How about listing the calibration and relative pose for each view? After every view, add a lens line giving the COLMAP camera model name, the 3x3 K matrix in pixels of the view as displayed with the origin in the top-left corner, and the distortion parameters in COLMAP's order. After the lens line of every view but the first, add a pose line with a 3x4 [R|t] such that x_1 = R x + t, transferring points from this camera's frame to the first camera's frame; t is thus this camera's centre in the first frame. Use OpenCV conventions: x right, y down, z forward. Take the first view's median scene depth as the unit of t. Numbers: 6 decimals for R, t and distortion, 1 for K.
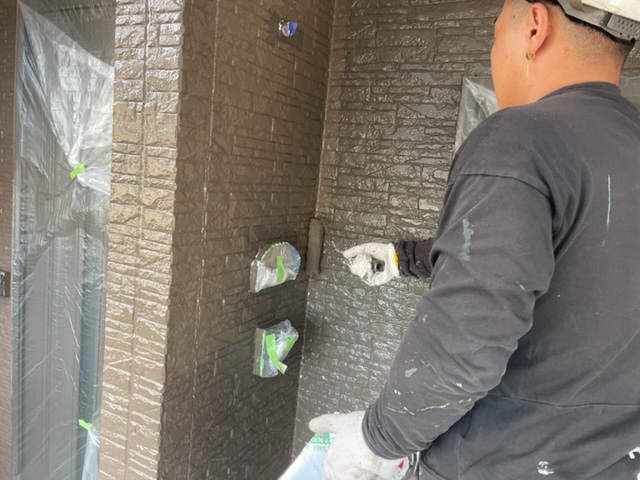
lens RADIAL K [[488.0, 0, 317.9], [0, 488.0, 240.8], [0, 0, 1]] dist [0.075981, -0.093730]
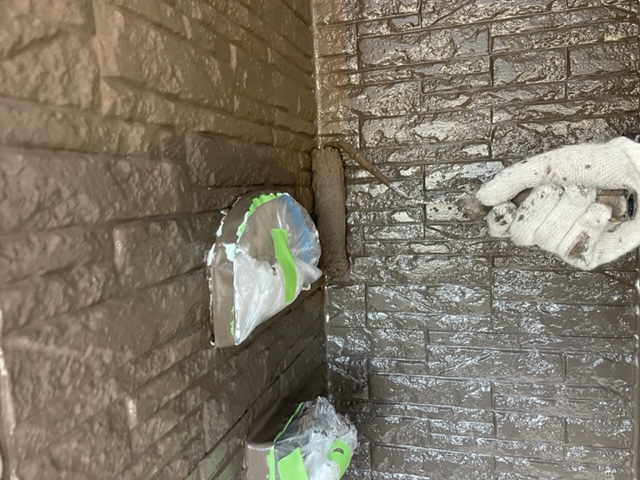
lens RADIAL K [[488.0, 0, 322.9], [0, 488.0, 237.7], [0, 0, 1]] dist [0.075981, -0.093730]
pose [[0.969025, -0.158509, 0.189383, -0.115885], [0.165580, 0.985951, -0.022015, 0.051506], [-0.183233, 0.052691, 0.981656, 0.643799]]
